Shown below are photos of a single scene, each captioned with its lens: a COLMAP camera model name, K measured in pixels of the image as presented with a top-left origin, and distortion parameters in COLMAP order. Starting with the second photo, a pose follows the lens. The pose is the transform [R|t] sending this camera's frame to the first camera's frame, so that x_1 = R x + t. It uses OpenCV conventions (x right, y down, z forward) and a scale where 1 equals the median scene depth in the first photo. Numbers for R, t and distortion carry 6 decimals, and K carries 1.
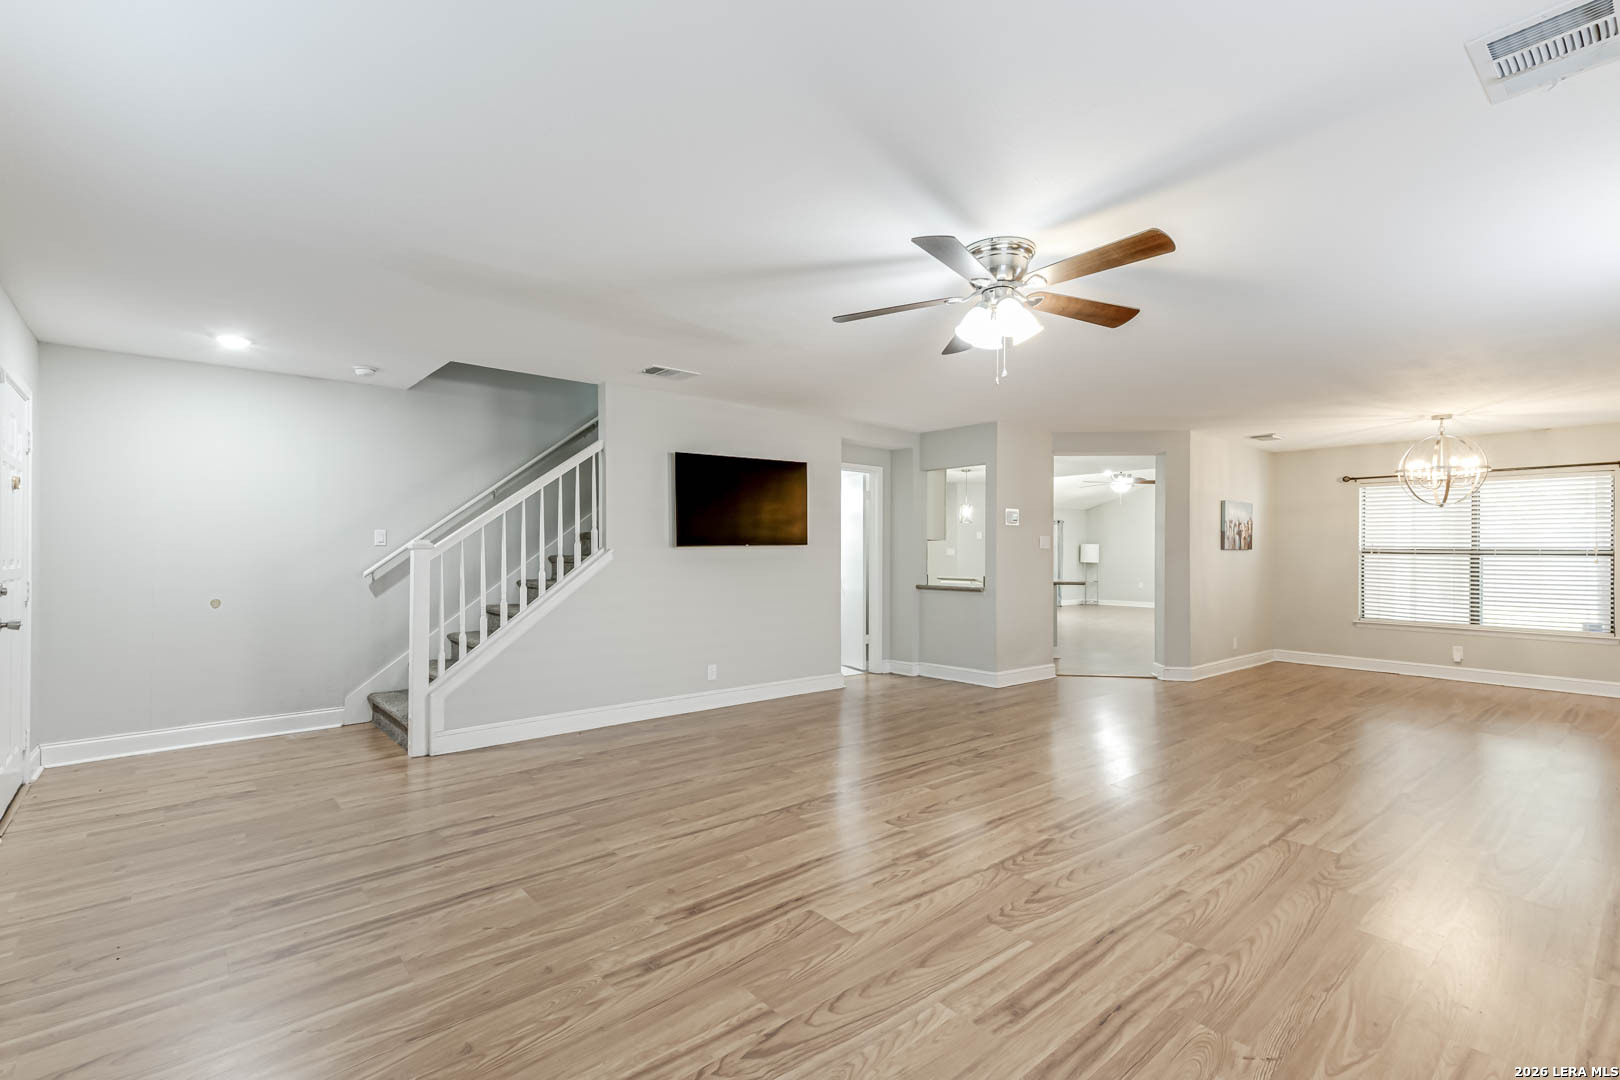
lens RADIAL K [[720.0, 0, 792.4], [0, 720.0, 548.0], [0, 0, 1]] dist [0.022098, -0.000322]
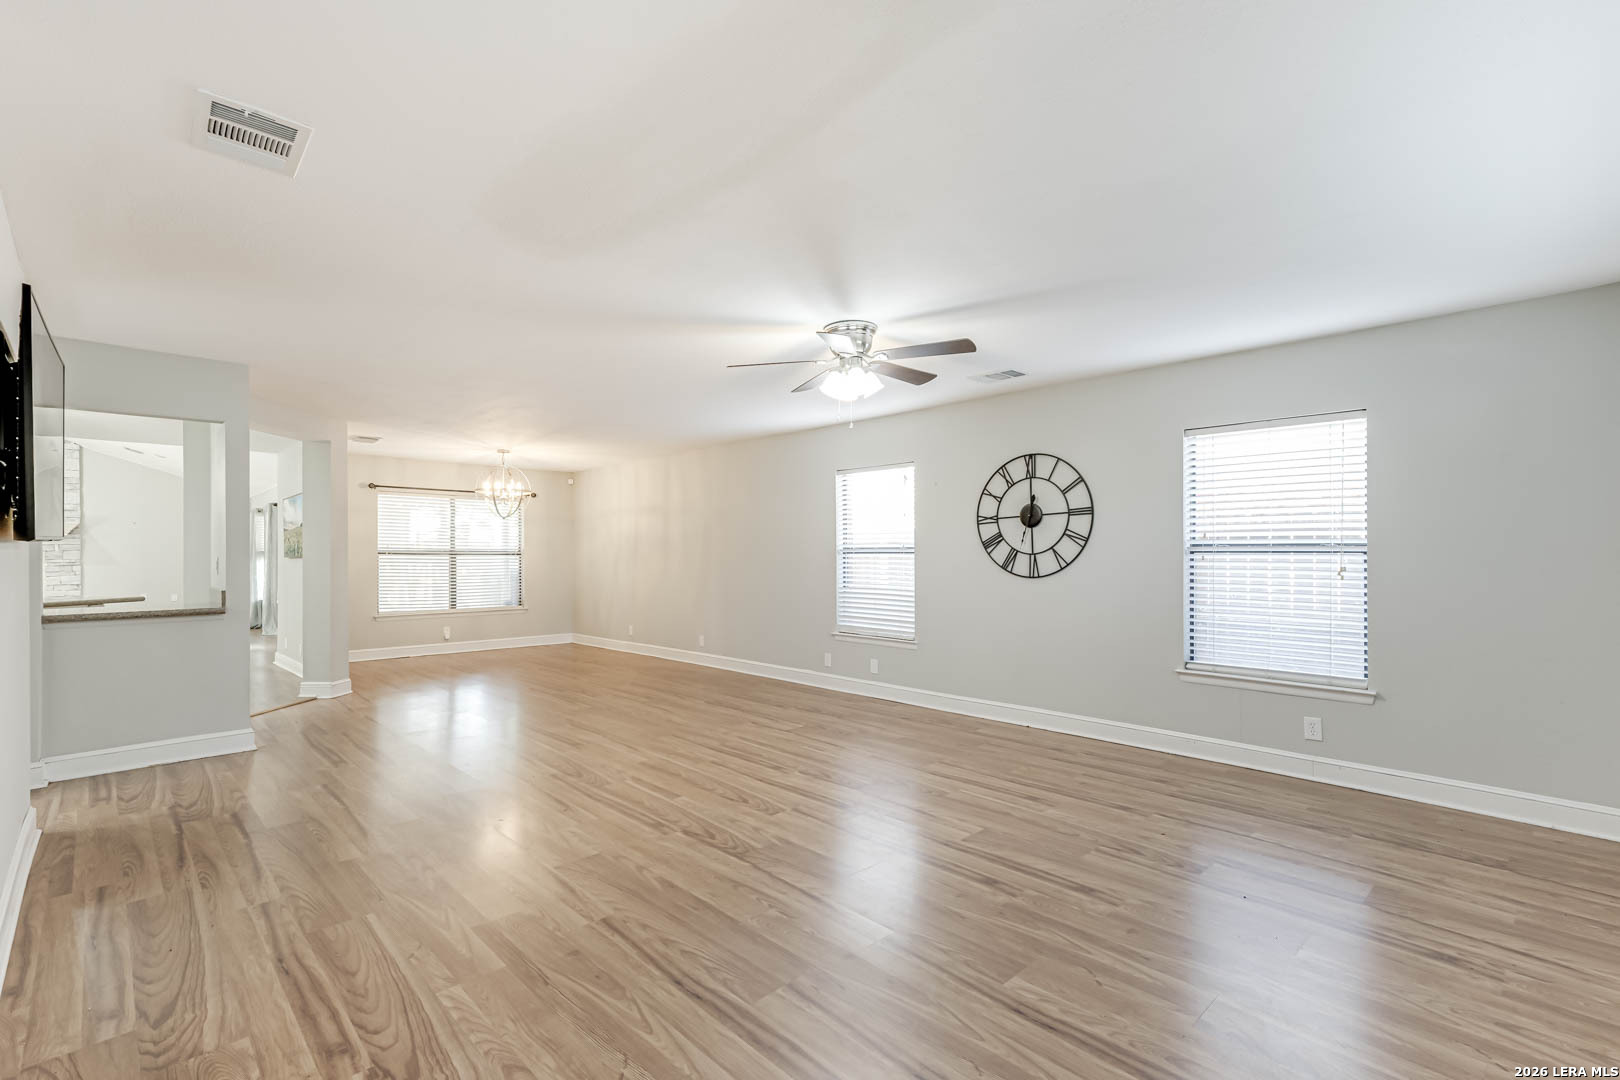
lens RADIAL K [[745.7, 0, 795.4], [0, 745.7, 554.7], [0, 0, 1]] dist [0.030516, -0.001669]
pose [[-0.055198, -0.005167, 0.998462, -0.426204], [-0.005368, 0.999974, 0.004878, -0.001085], [-0.998461, -0.005090, -0.055224, 0.460074]]
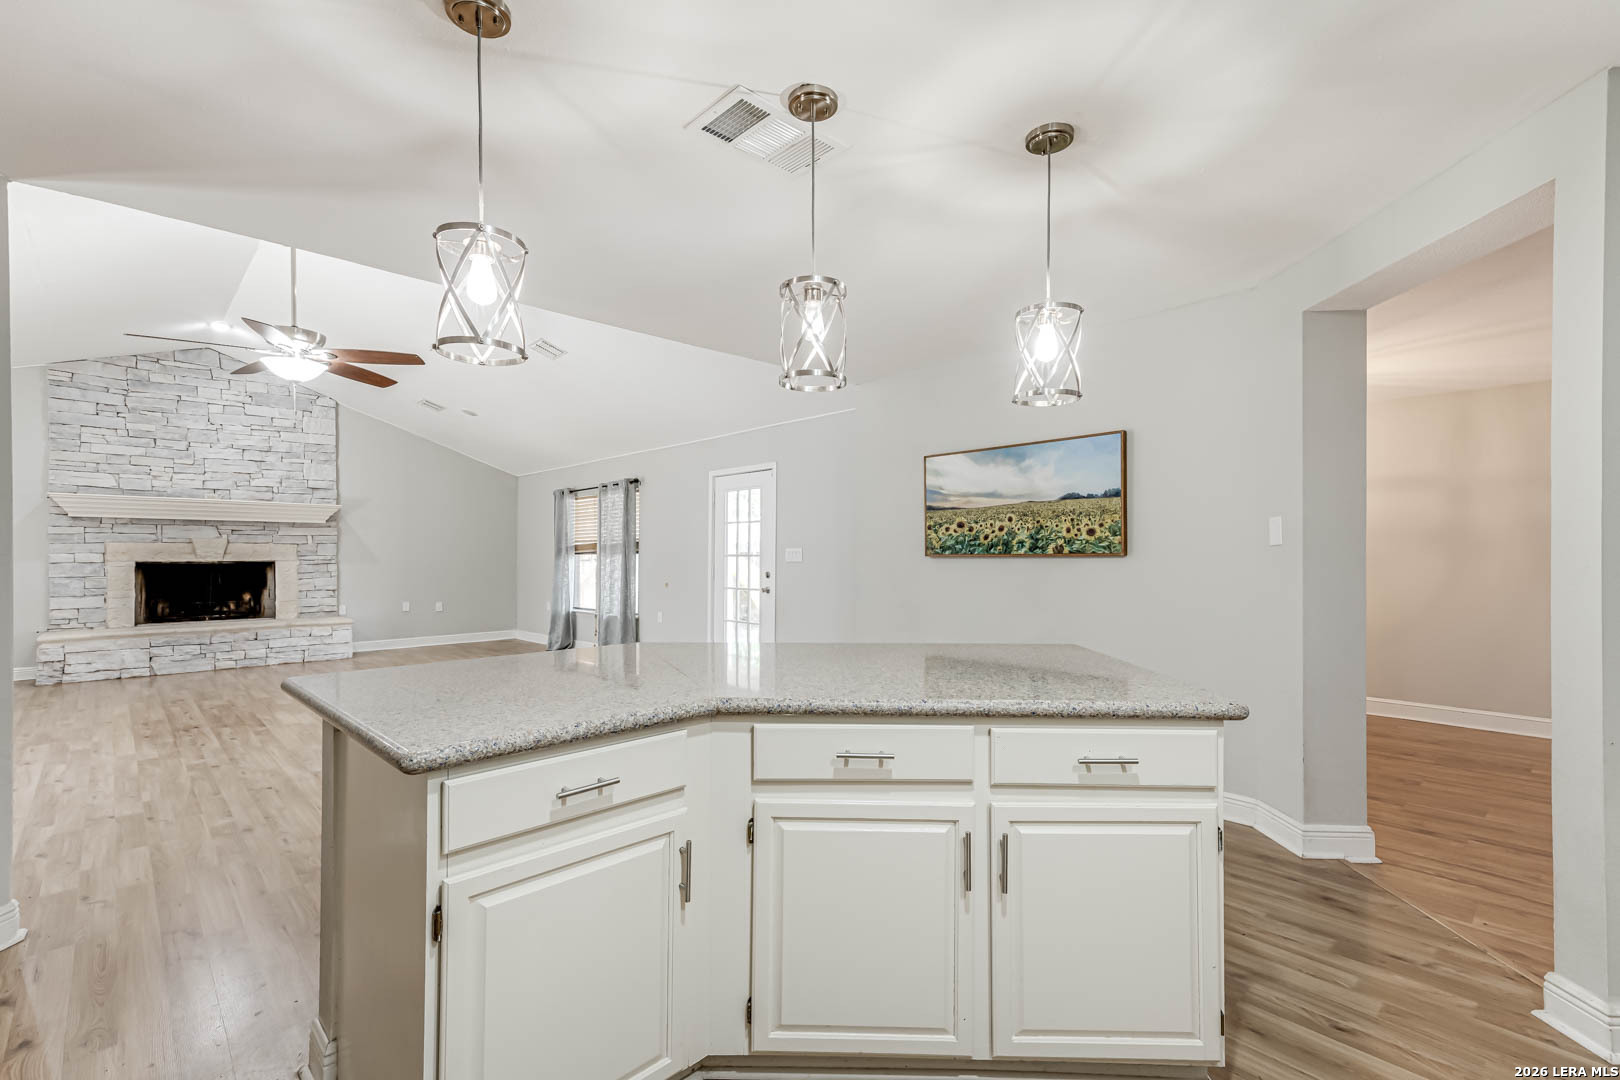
lens RADIAL K [[720.0, 0, 810.6], [0, 720.0, 552.1], [0, 0, 1]] dist [0.022098, -0.000322]
pose [[-0.078772, -0.010455, 0.996838, 0.119211], [-0.007046, 0.999926, 0.009931, 0.002854], [-0.996868, -0.006242, -0.078839, 1.290969]]
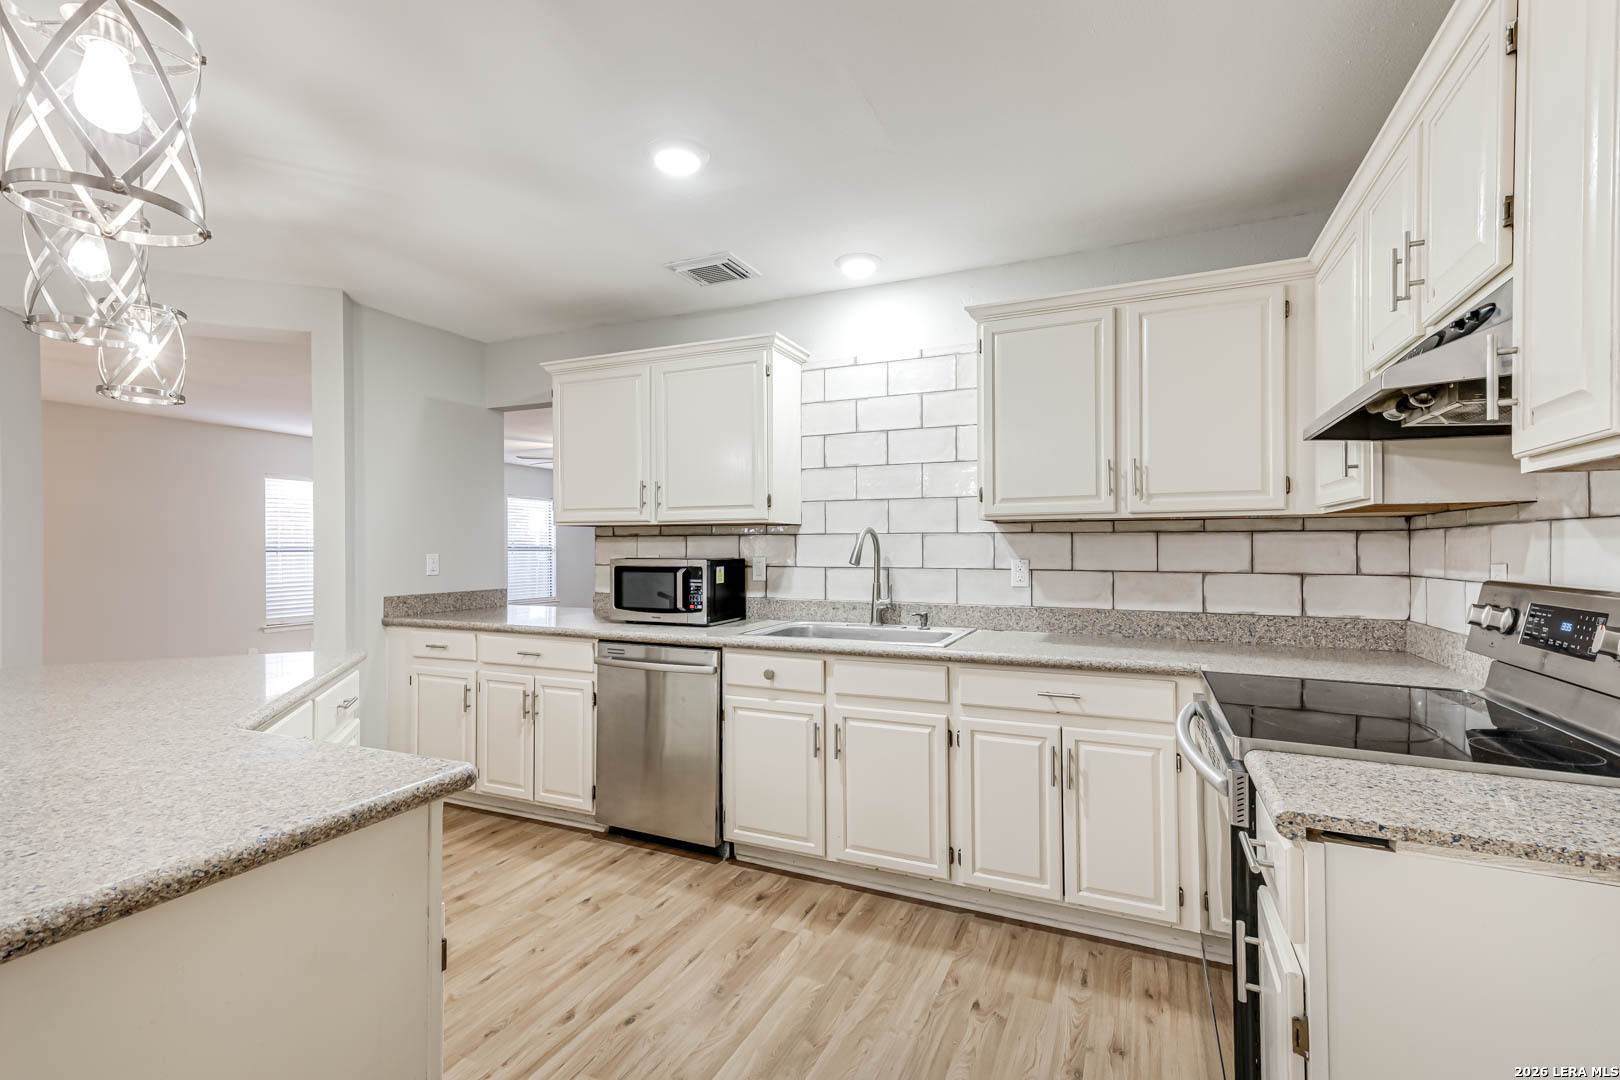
lens RADIAL K [[720.0, 0, 807.2], [0, 720.0, 543.3], [0, 0, 1]] dist [0.022098, -0.000322]
pose [[-0.899642, -0.008675, -0.436542, 0.279986], [-0.001152, 0.999846, -0.017495, 0.006802], [0.436627, -0.015236, -0.899514, 1.532966]]
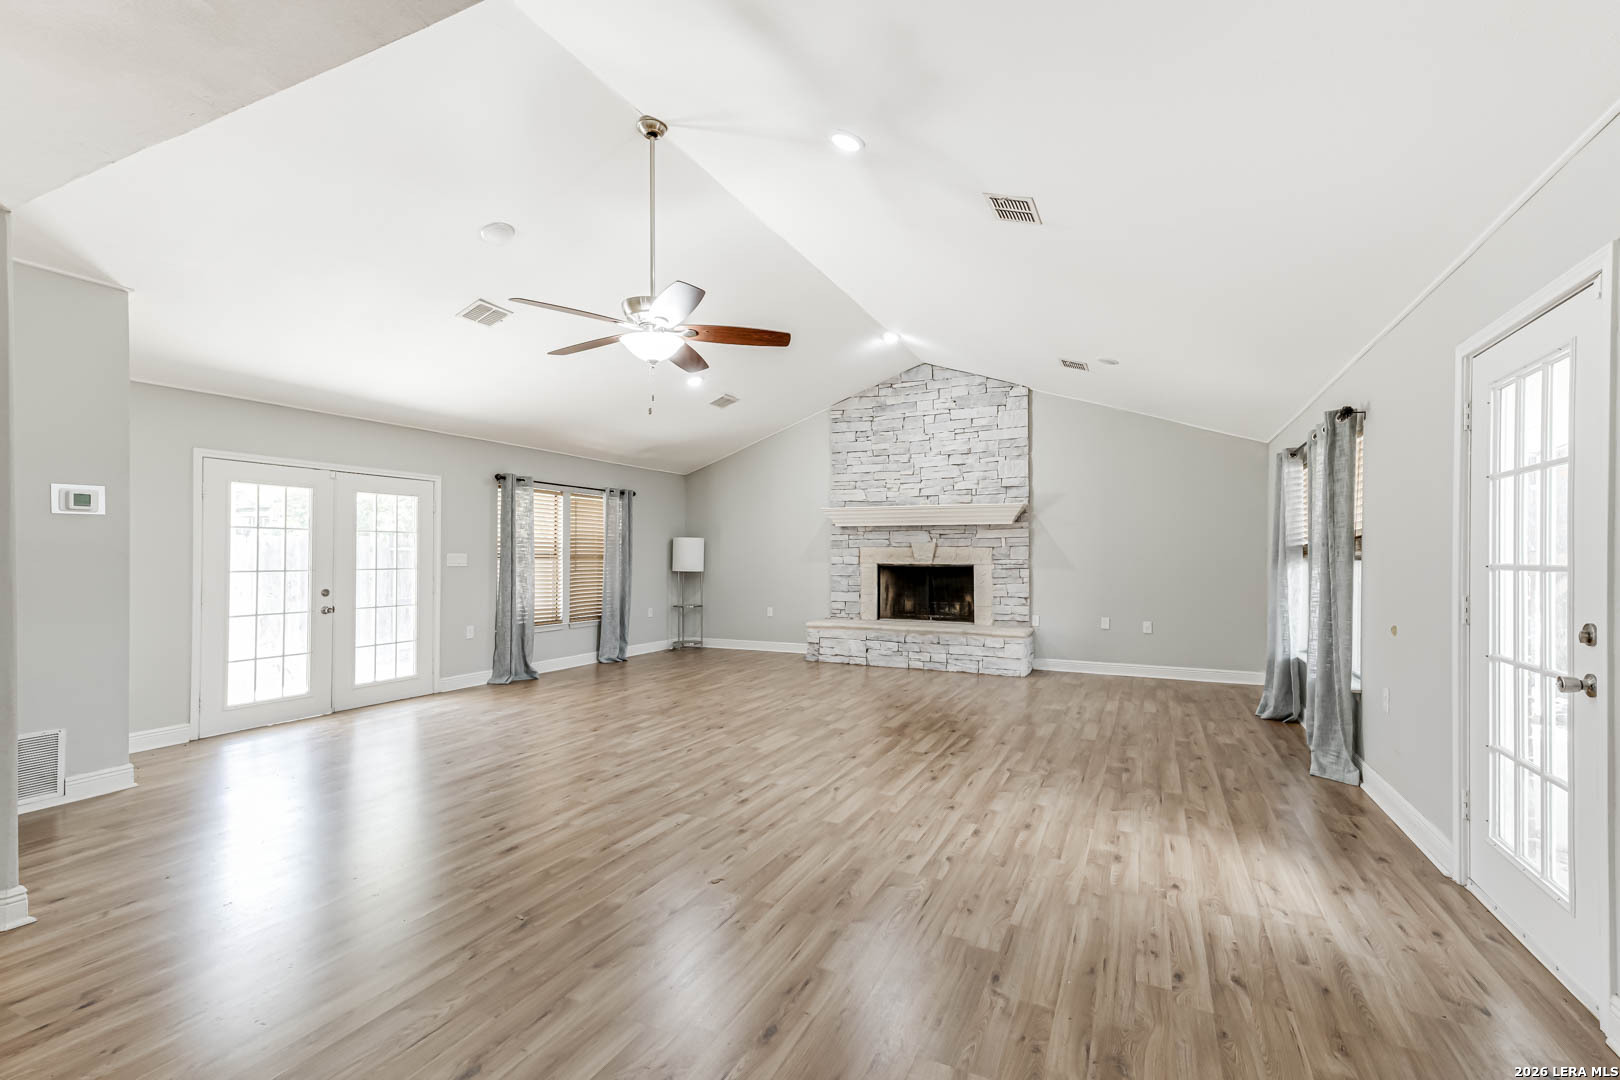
lens RADIAL K [[720.0, 0, 806.7], [0, 720.0, 543.3], [0, 0, 1]] dist [0.022098, -0.000322]
pose [[0.904714, -0.002071, 0.426014, 0.635238], [0.004995, 0.999971, -0.005747, 0.006408], [-0.425990, 0.007327, 0.904698, 1.147478]]
